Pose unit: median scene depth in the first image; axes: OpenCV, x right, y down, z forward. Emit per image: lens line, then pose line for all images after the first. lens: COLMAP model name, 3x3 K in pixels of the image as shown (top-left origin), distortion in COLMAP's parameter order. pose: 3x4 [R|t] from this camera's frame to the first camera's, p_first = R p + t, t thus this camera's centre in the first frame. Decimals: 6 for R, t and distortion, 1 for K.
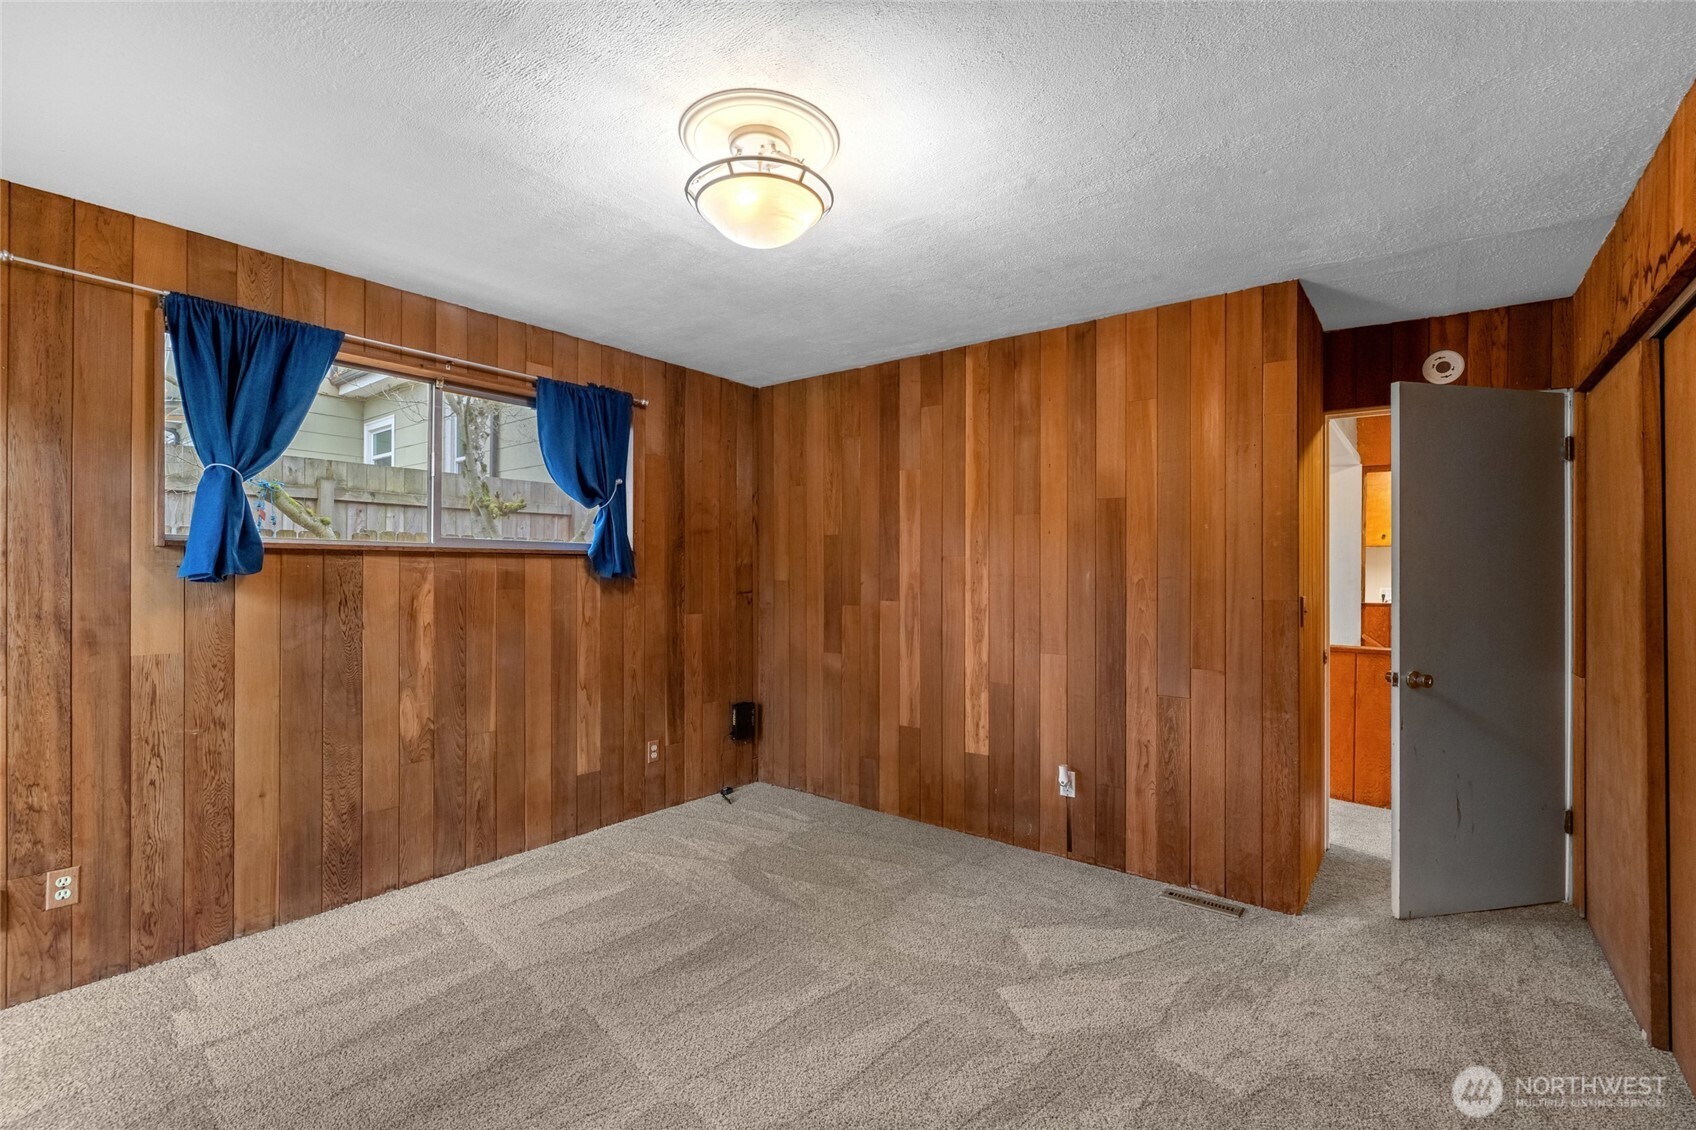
lens RADIAL K [[752.1, 0, 840.3], [0, 752.1, 574.1], [0, 0, 1]] dist [-0.008785, 0.000828]
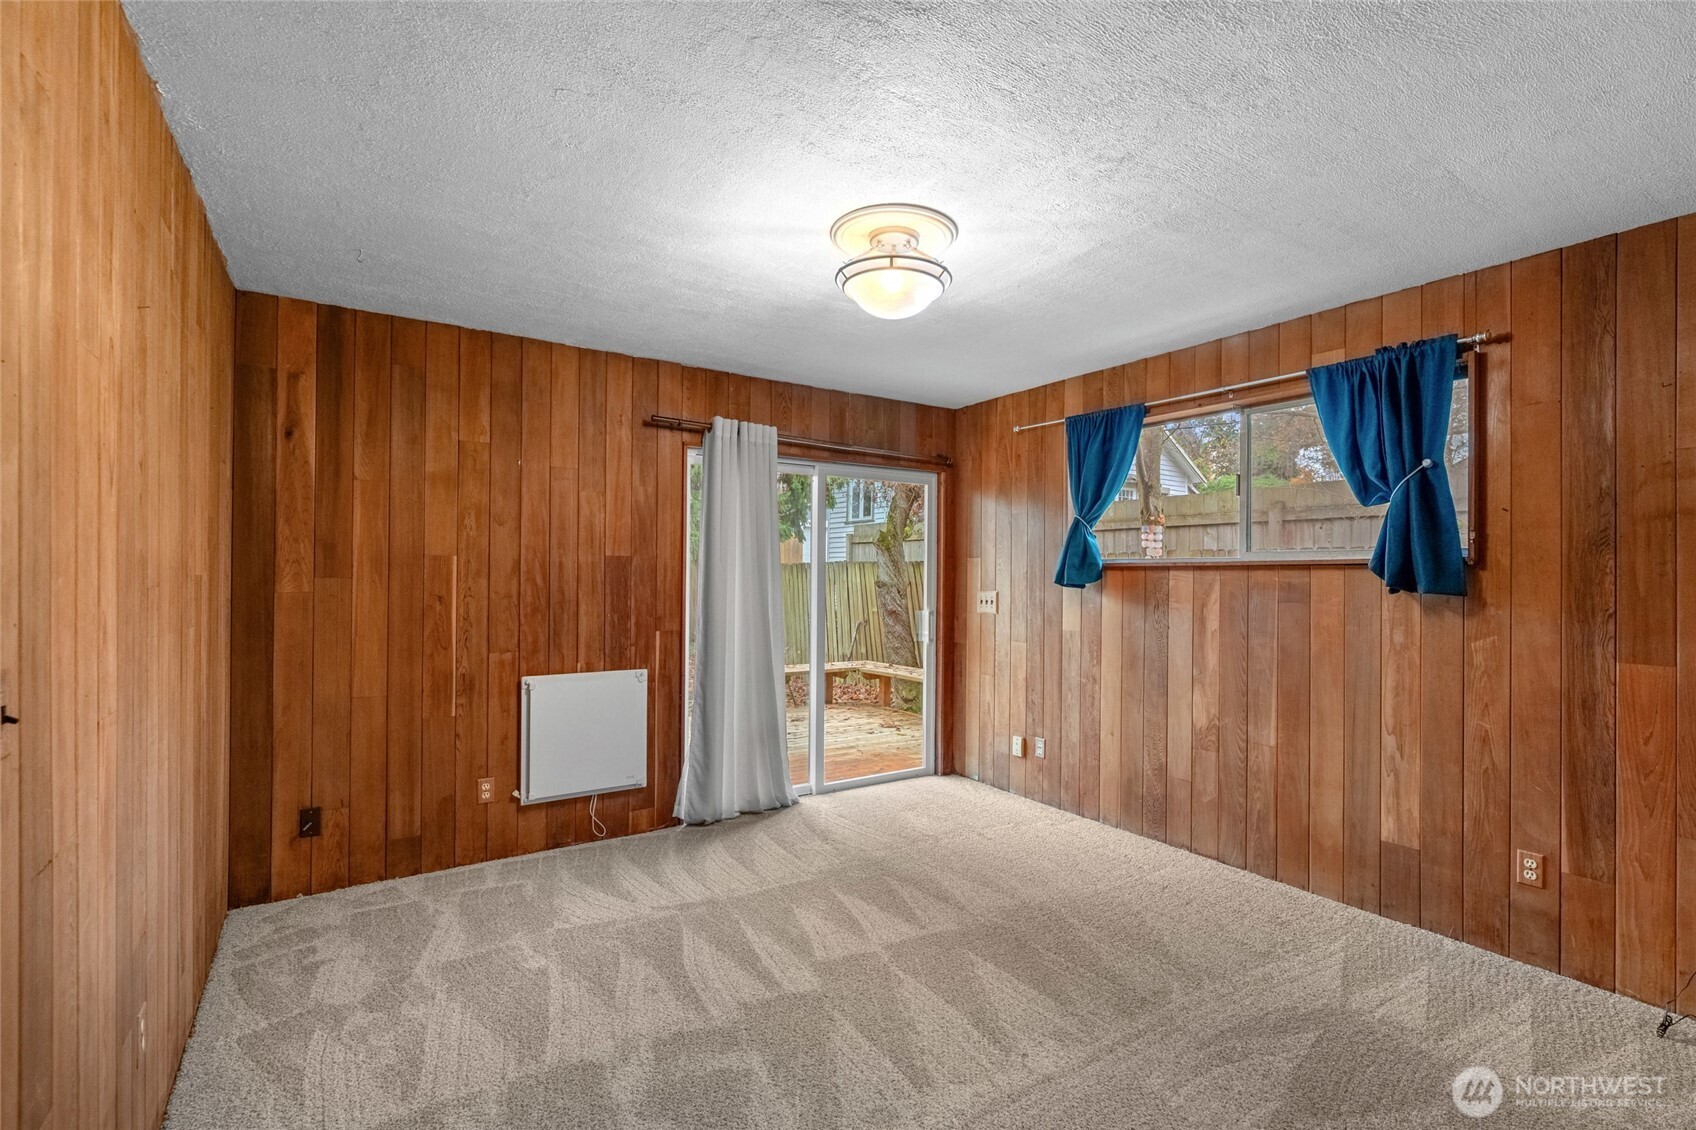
lens RADIAL K [[752.1, 0, 840.9], [0, 752.1, 565.5], [0, 0, 1]] dist [-0.008785, 0.000828]
pose [[-0.308946, -0.012382, -0.950999, 0.660397], [-0.006393, 0.999920, -0.010942, -0.013702], [0.951058, 0.002699, -0.309000, 0.778145]]
